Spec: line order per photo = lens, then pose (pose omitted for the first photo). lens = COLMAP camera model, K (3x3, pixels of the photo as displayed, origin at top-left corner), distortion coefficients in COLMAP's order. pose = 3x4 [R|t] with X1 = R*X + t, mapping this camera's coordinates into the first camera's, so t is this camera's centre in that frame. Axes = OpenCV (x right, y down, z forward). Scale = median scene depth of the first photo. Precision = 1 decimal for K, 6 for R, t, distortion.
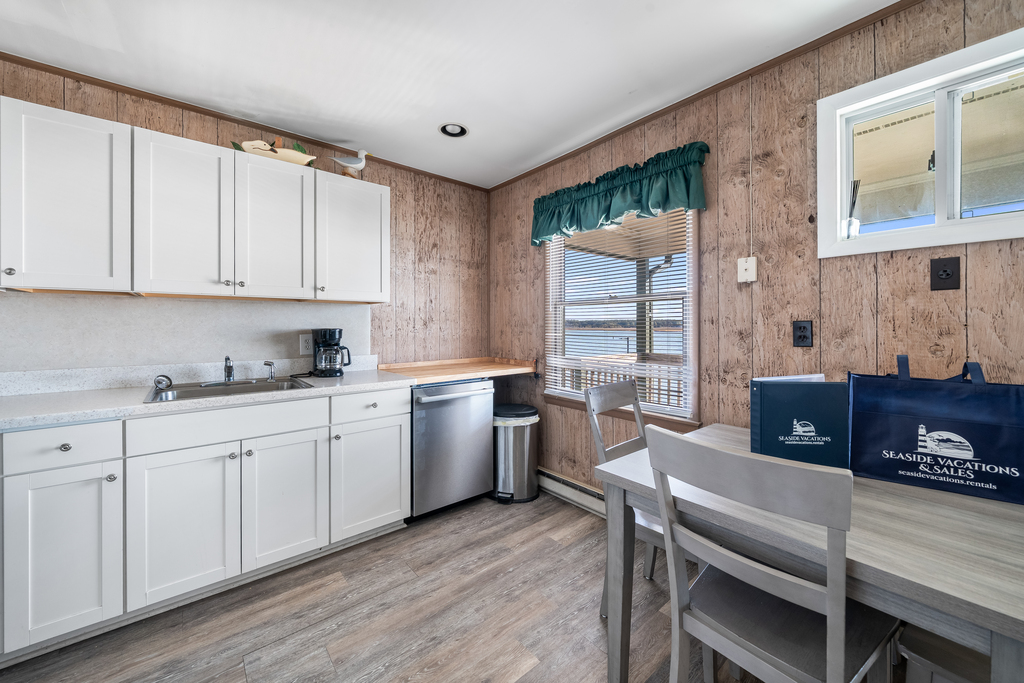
lens RADIAL K [[392.4, 0, 513.4], [0, 392.4, 326.2], [0, 0, 1]] dist [-0.008717, 0.000084]
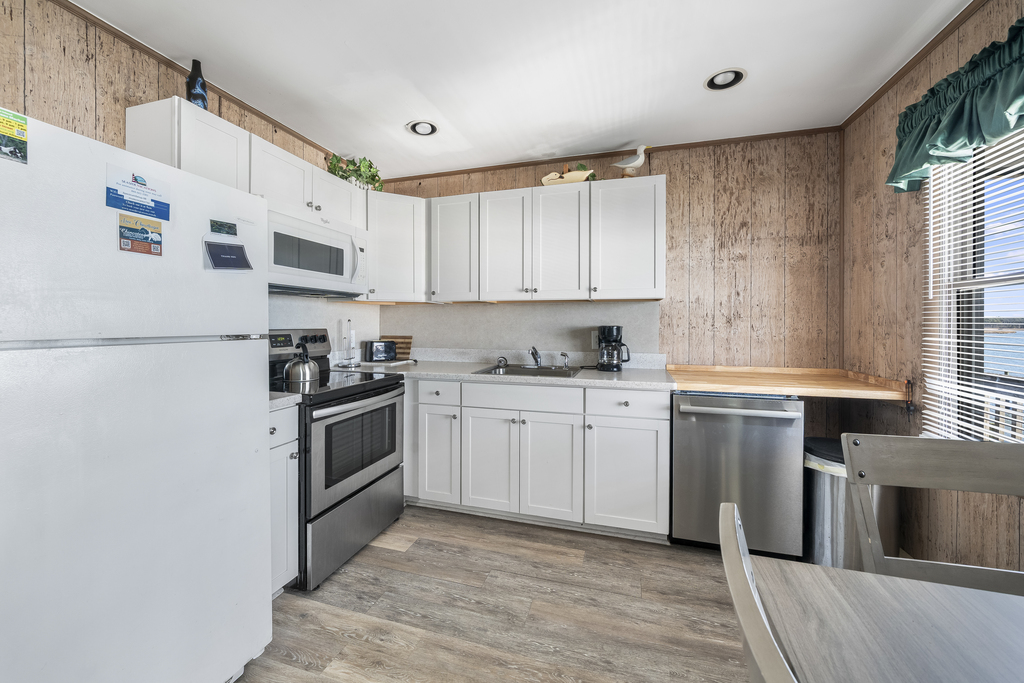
lens RADIAL K [[392.4, 0, 513.4], [0, 392.4, 326.2], [0, 0, 1]] dist [-0.008717, 0.000084]
pose [[0.533342, 0.007451, -0.845867, 0.313248], [-0.004231, 0.999972, 0.006140, 0.001470], [0.845889, 0.000304, 0.533359, 0.223651]]
